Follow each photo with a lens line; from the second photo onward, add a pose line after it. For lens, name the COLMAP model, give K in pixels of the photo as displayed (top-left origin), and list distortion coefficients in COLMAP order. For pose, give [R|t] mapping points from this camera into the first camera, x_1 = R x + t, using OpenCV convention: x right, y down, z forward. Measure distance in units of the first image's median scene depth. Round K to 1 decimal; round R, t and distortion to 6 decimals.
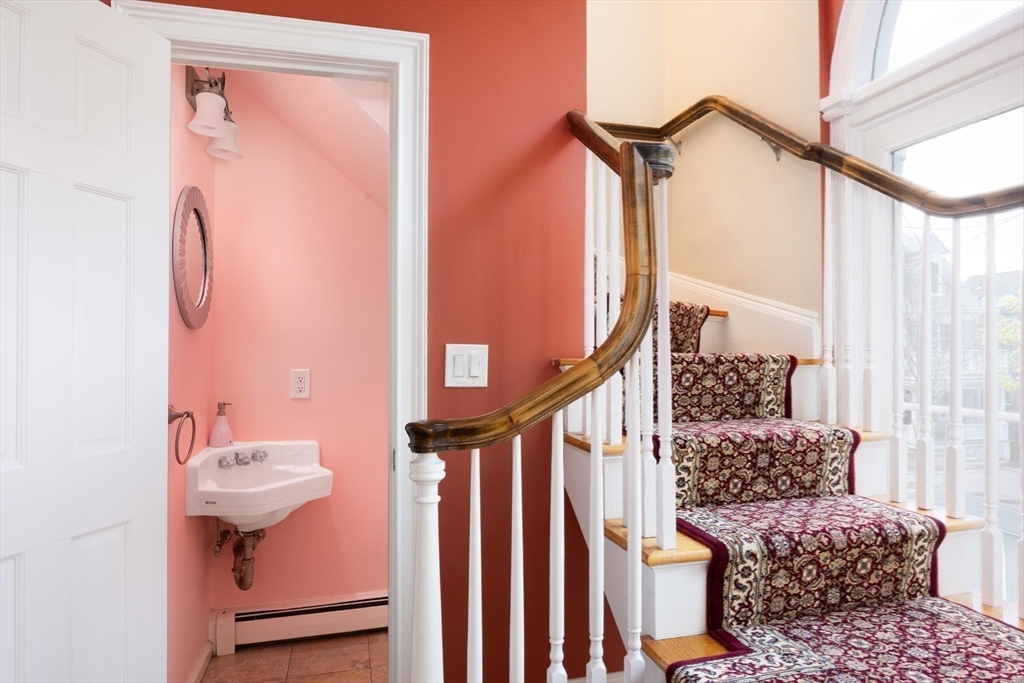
lens RADIAL K [[620.5, 0, 513.4], [0, 620.5, 340.5], [0, 0, 1]] dist [-0.008423, -0.001444]
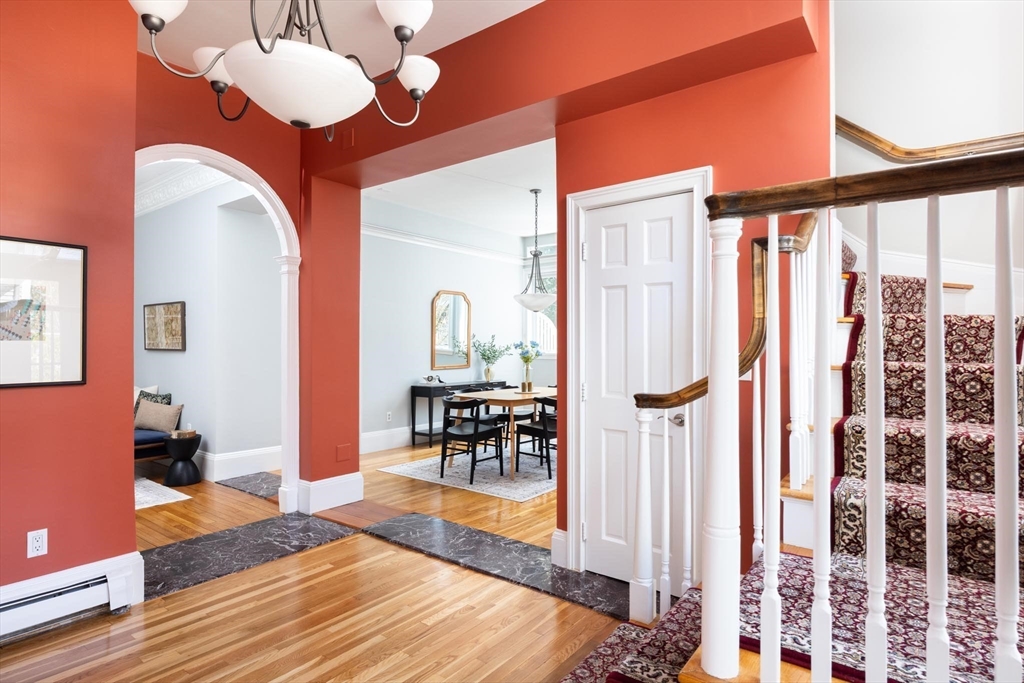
lens RADIAL K [[549.4, 0, 512.4], [0, 549.4, 339.7], [0, 0, 1]] dist [-0.011543, 0.000386]
pose [[0.601159, 0.001381, -0.799128, 0.907107], [0.010186, 0.999904, 0.009391, -0.061552], [0.799065, -0.013785, 0.601087, -0.391143]]
